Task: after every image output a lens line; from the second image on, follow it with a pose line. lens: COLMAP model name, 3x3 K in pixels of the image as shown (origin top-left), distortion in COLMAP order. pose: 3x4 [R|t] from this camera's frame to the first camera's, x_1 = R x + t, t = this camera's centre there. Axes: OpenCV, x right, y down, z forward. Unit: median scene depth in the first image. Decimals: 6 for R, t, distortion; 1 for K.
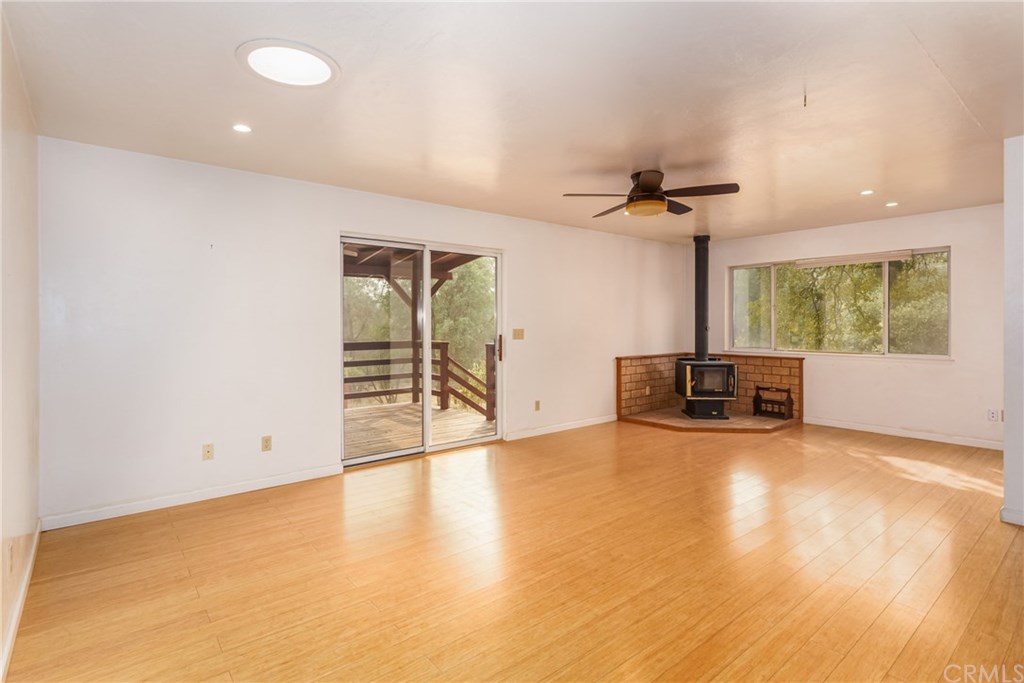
lens RADIAL K [[496.3, 0, 498.6], [0, 496.3, 326.2], [0, 0, 1]] dist [0.007798, 0.001264]
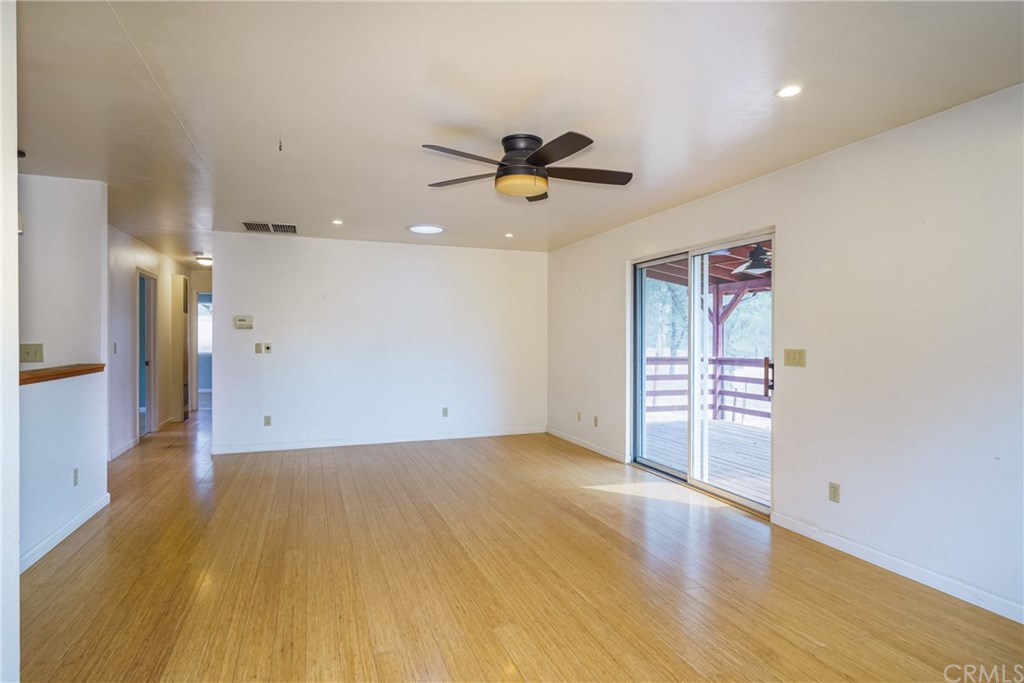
lens RADIAL K [[519.3, 0, 513.2], [0, 519.3, 343.1], [0, 0, 1]] dist [0.002549, 0.000854]
pose [[-0.294047, 0.007976, -0.955758, 0.633147], [-0.007790, 0.999912, 0.010741, -0.004627], [0.955759, 0.010603, -0.293959, 0.734227]]
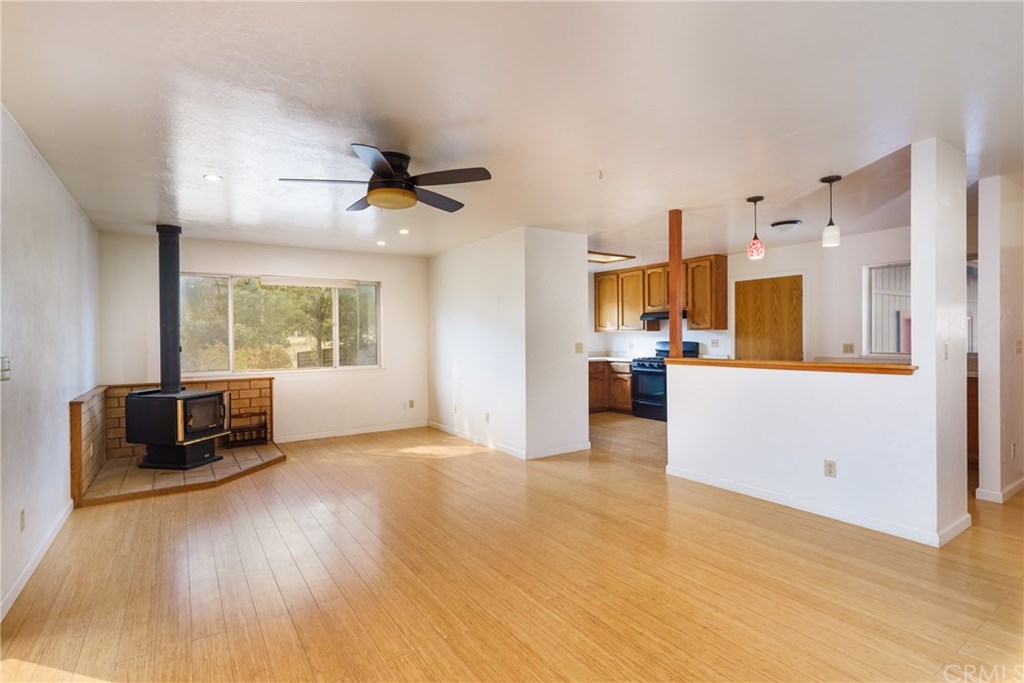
lens RADIAL K [[496.3, 0, 506.9], [0, 496.3, 342.4], [0, 0, 1]] dist [0.007798, 0.001264]
pose [[0.098750, -0.004718, 0.995101, -0.297998], [0.015728, 0.999871, 0.003180, 0.000455], [-0.994988, 0.015337, 0.098811, 0.443446]]
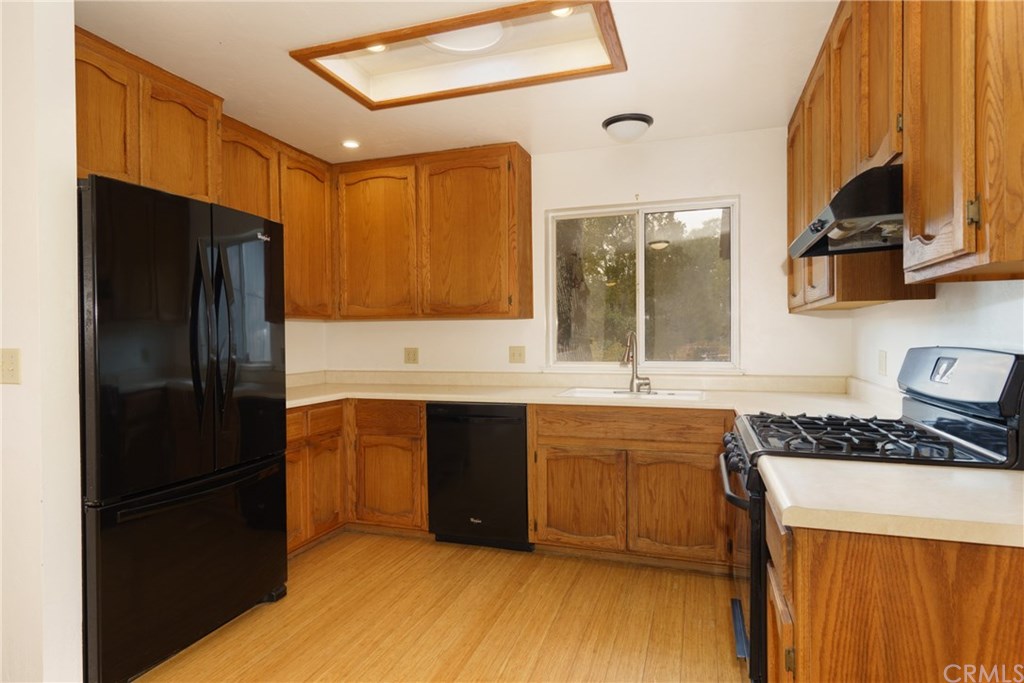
lens RADIAL K [[571.4, 0, 507.9], [0, 571.4, 342.3], [0, 0, 1]] dist [0.007927, -0.000195]
pose [[0.844985, -0.006089, 0.534756, 0.653215], [0.007015, 0.999975, 0.000301, 0.004491], [-0.534744, 0.003497, 0.845007, 0.028518]]
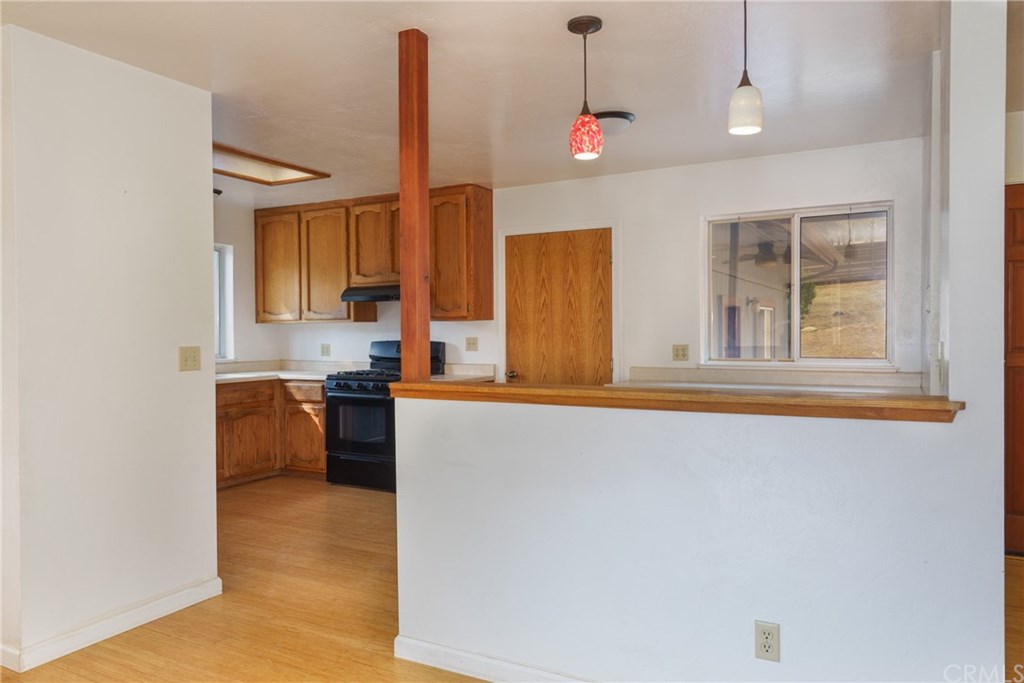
lens RADIAL K [[704.3, 0, 506.9], [0, 704.3, 344.5], [0, 0, 1]] dist [0.006772, 0.001323]
pose [[-0.374293, -0.009655, 0.927260, 0.027431], [0.015590, 0.999739, 0.016703, -0.000351], [-0.927179, 0.020708, -0.374045, 0.379836]]
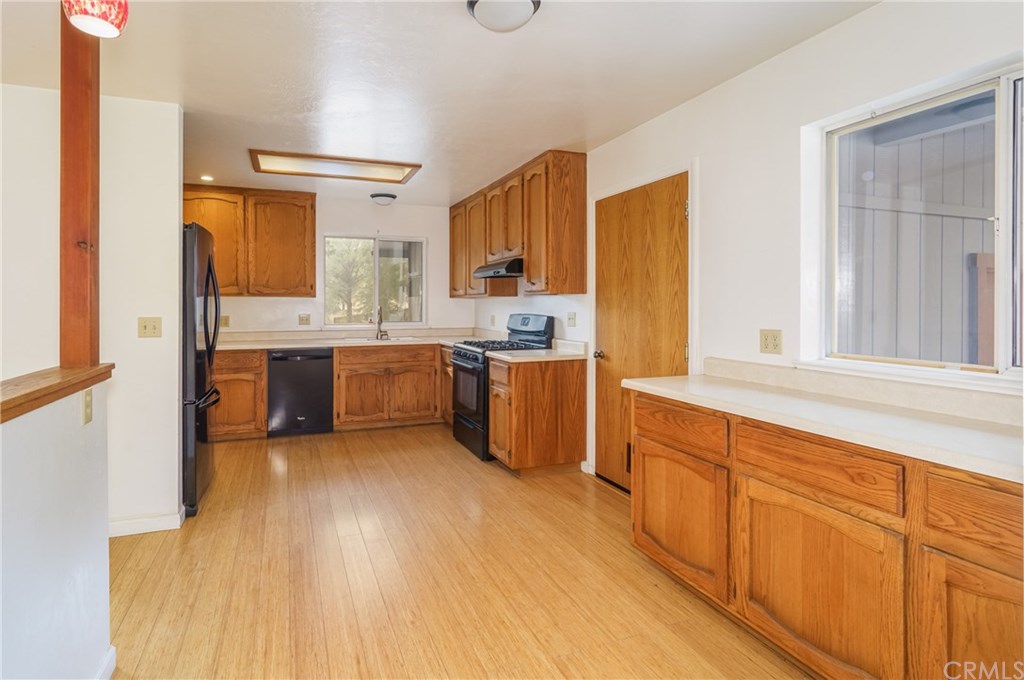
lens RADIAL K [[502.1, 0, 467.6], [0, 502.1, 305.2], [0, 0, 1]] dist [-0.009491, 0.000495]
pose [[0.327236, 0.003648, 0.944935, 0.267221], [0.004834, 0.999973, -0.005535, -0.000796], [-0.944930, 0.006379, 0.327210, -0.008458]]
